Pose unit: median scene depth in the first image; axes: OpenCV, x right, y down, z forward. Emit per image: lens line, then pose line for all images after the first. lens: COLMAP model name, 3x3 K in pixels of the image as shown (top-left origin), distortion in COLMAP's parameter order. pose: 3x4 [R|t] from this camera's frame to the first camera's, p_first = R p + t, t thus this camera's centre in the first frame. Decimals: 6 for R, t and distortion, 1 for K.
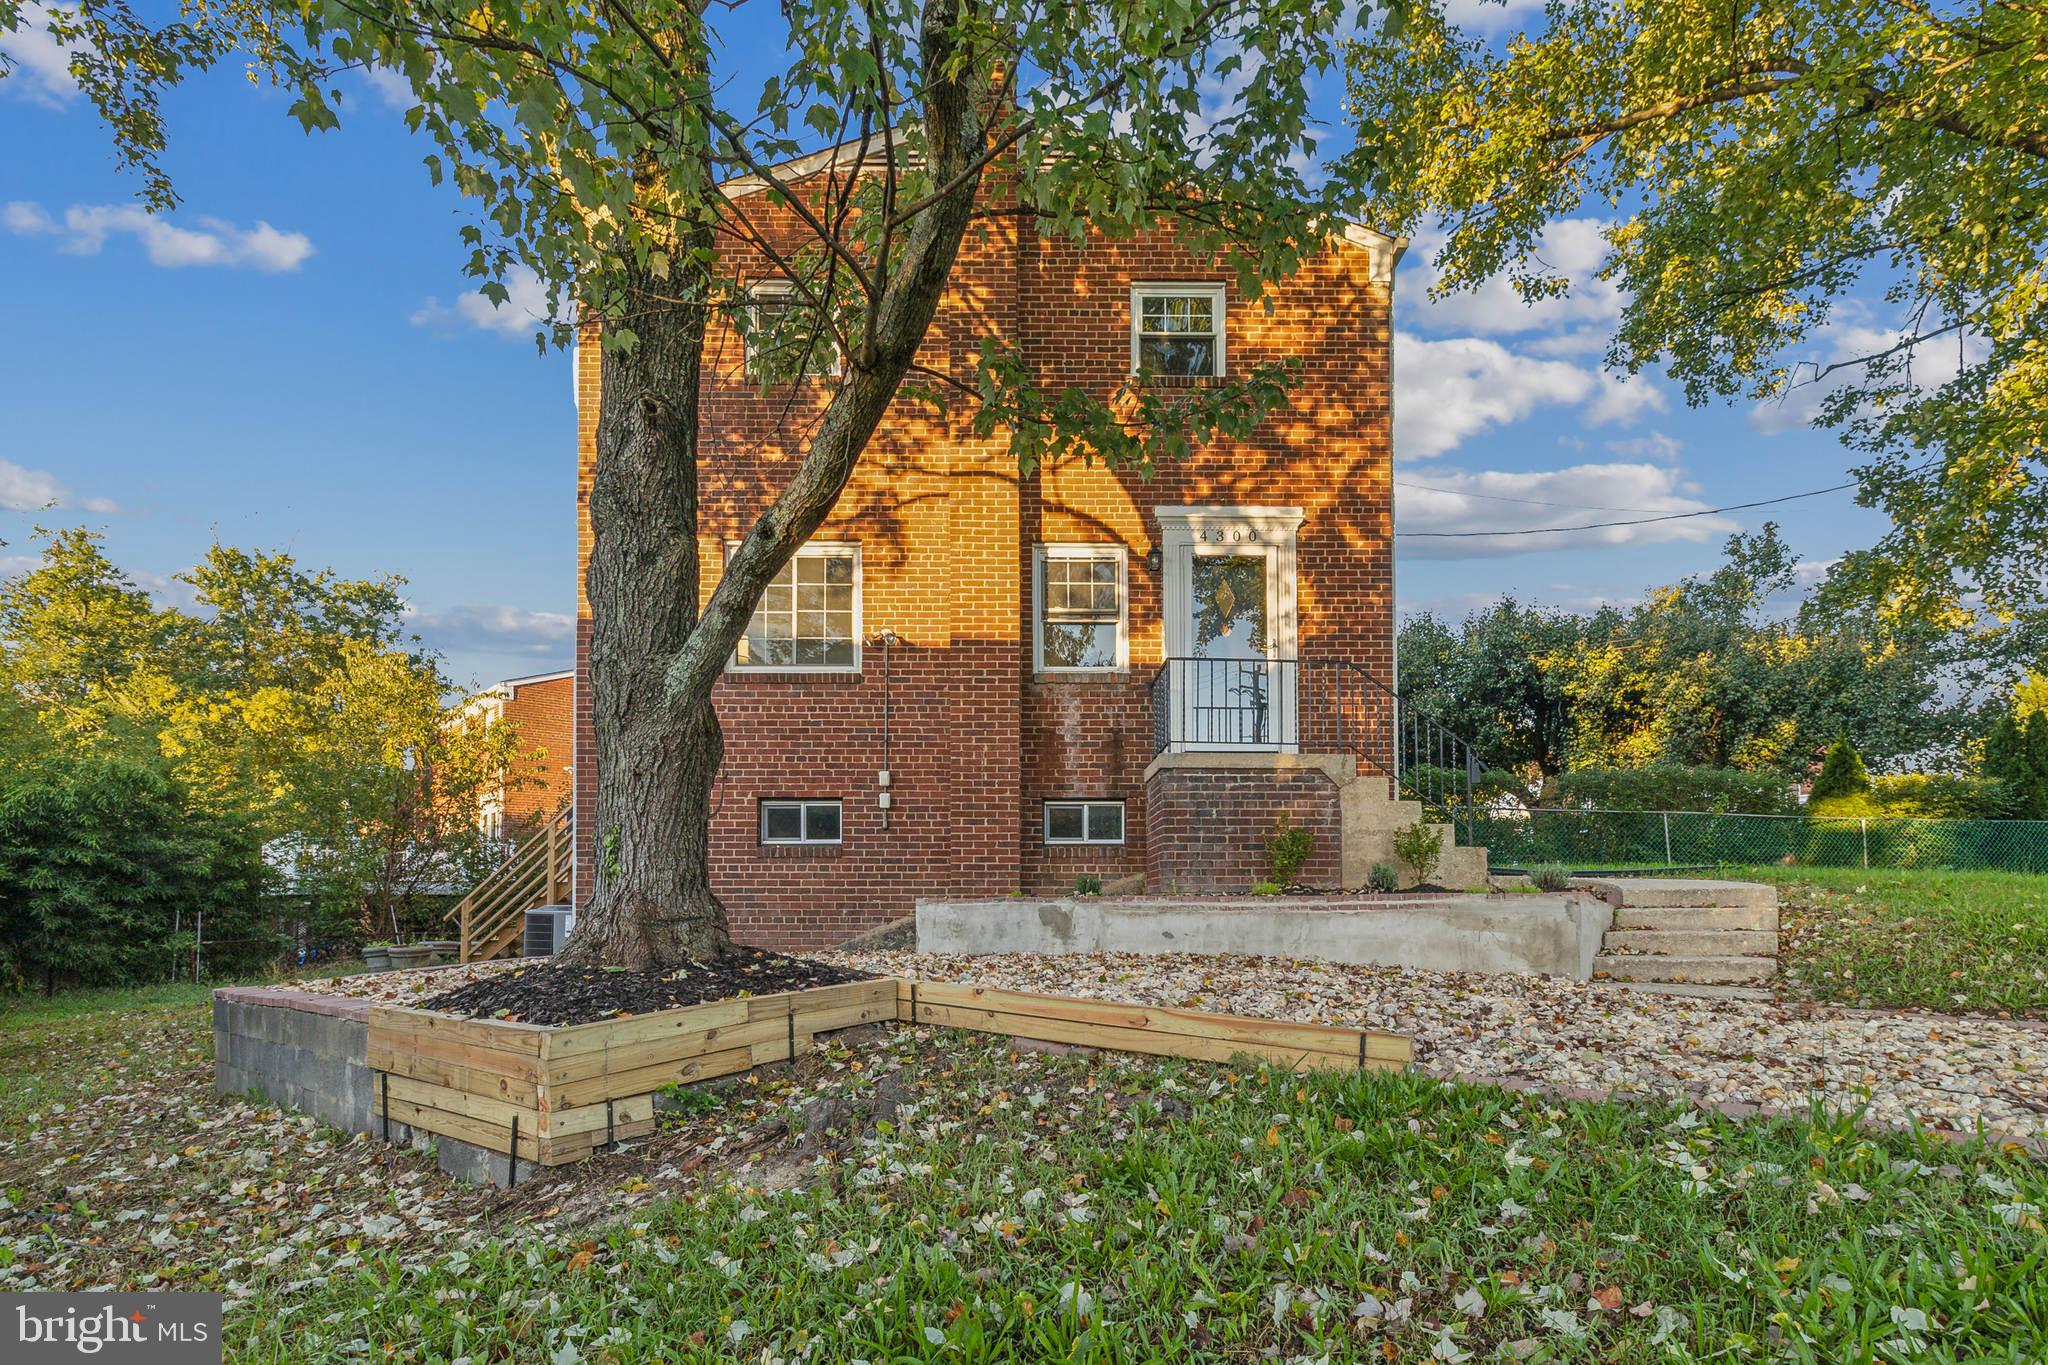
lens RADIAL K [[977.2, 0, 990.4], [0, 977.2, 859.9], [0, 0, 1]] dist [0.003462, 0.000538]
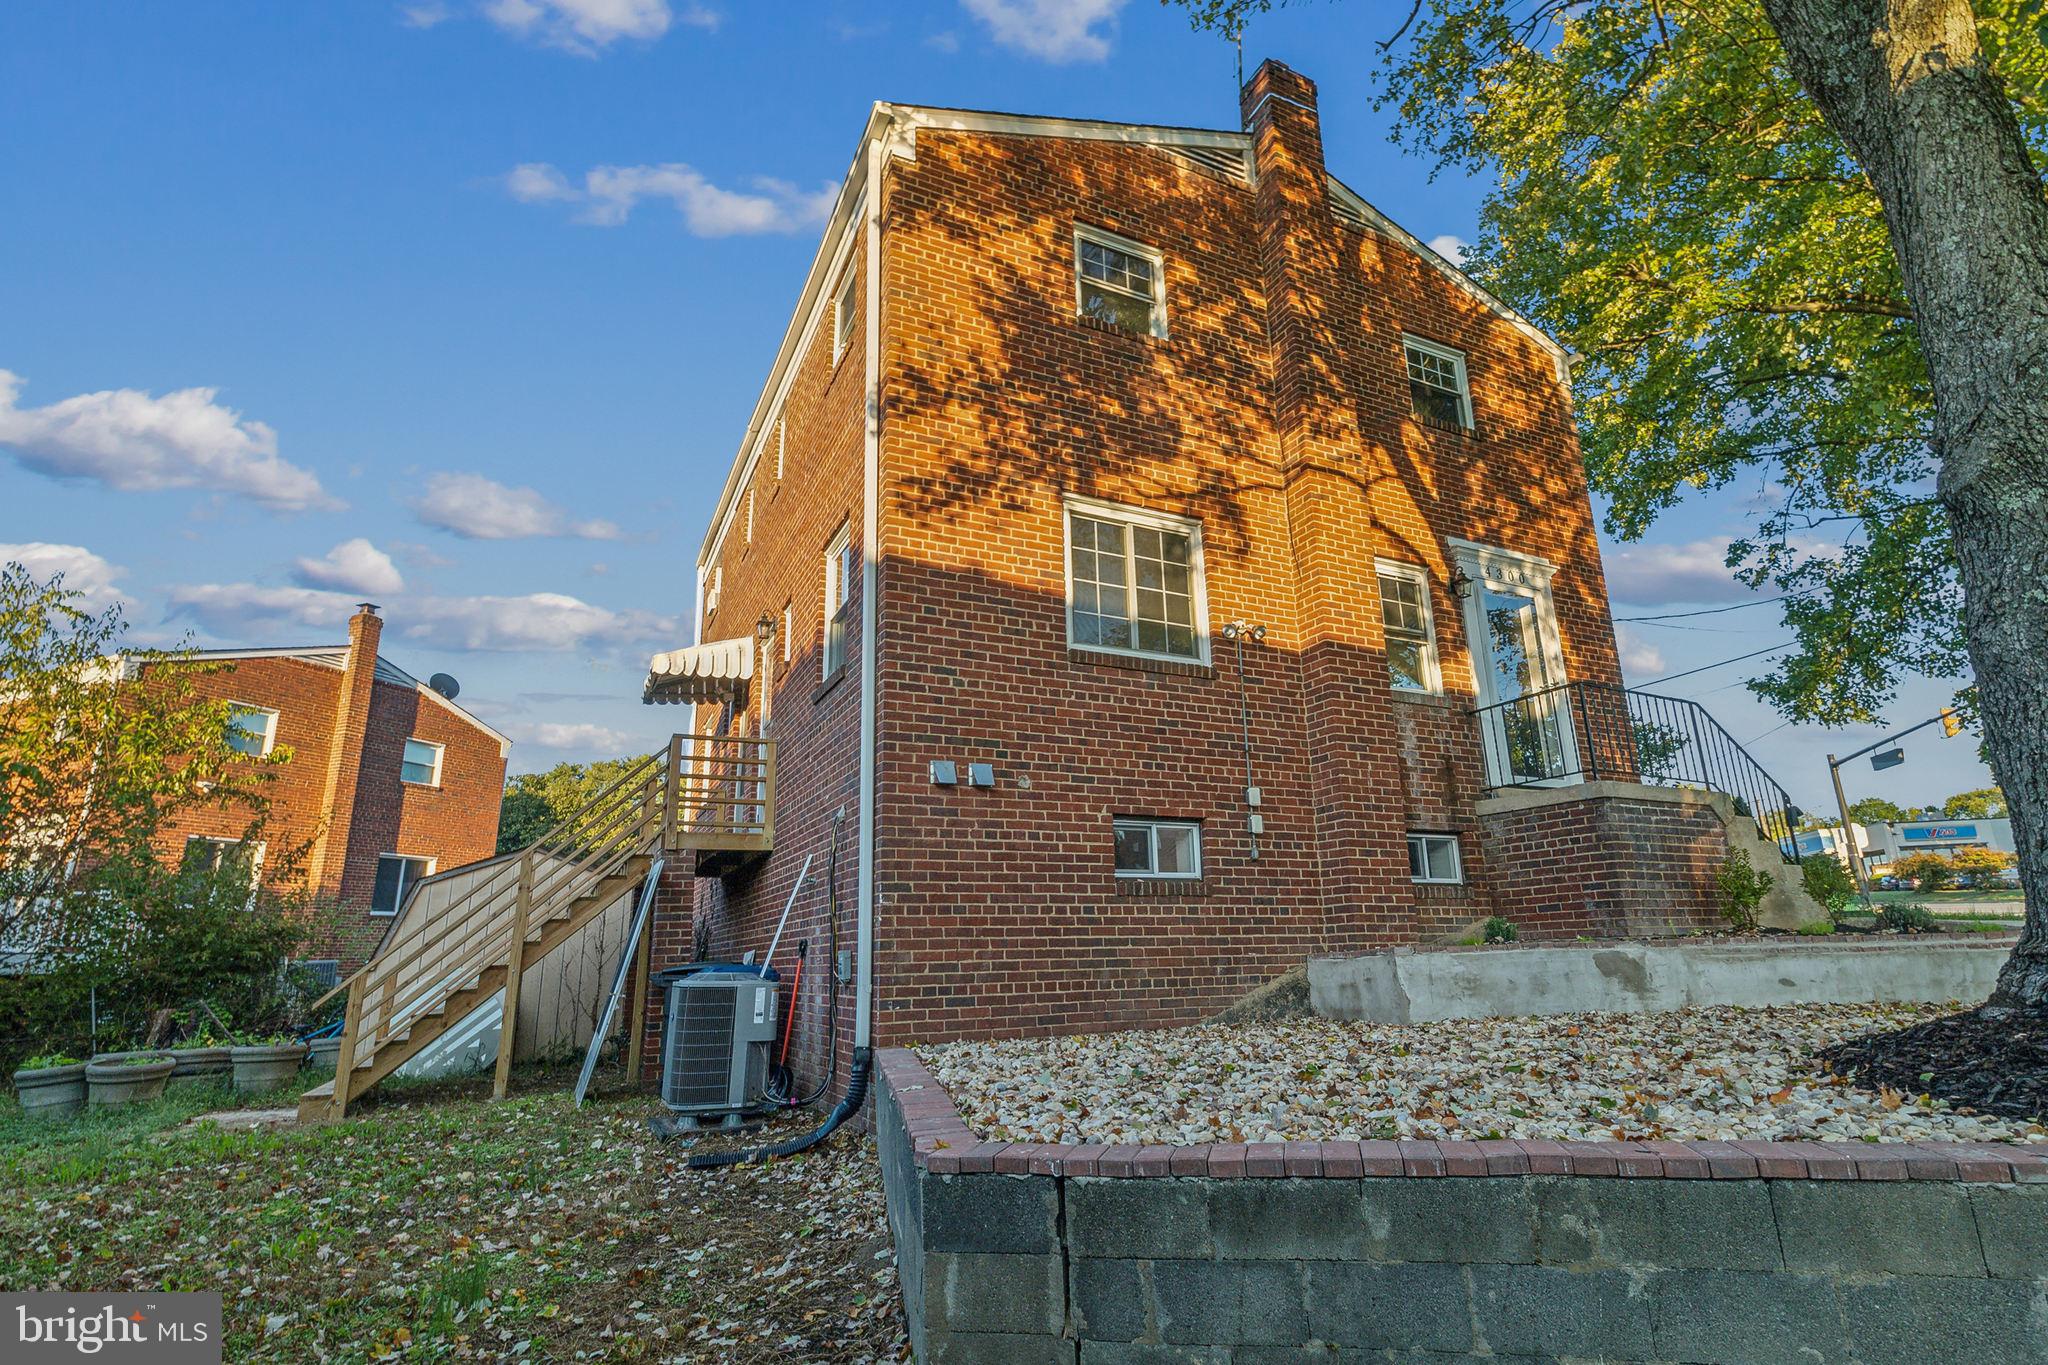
lens RADIAL K [[977.2, 0, 1022.1], [0, 977.2, 683.5], [0, 0, 1]] dist [0.003462, 0.000538]
pose [[0.904819, 0.098223, 0.414312, -0.618460], [0.003322, 0.971371, -0.237543, 0.017073], [-0.425783, 0.216310, 0.878589, 0.344185]]
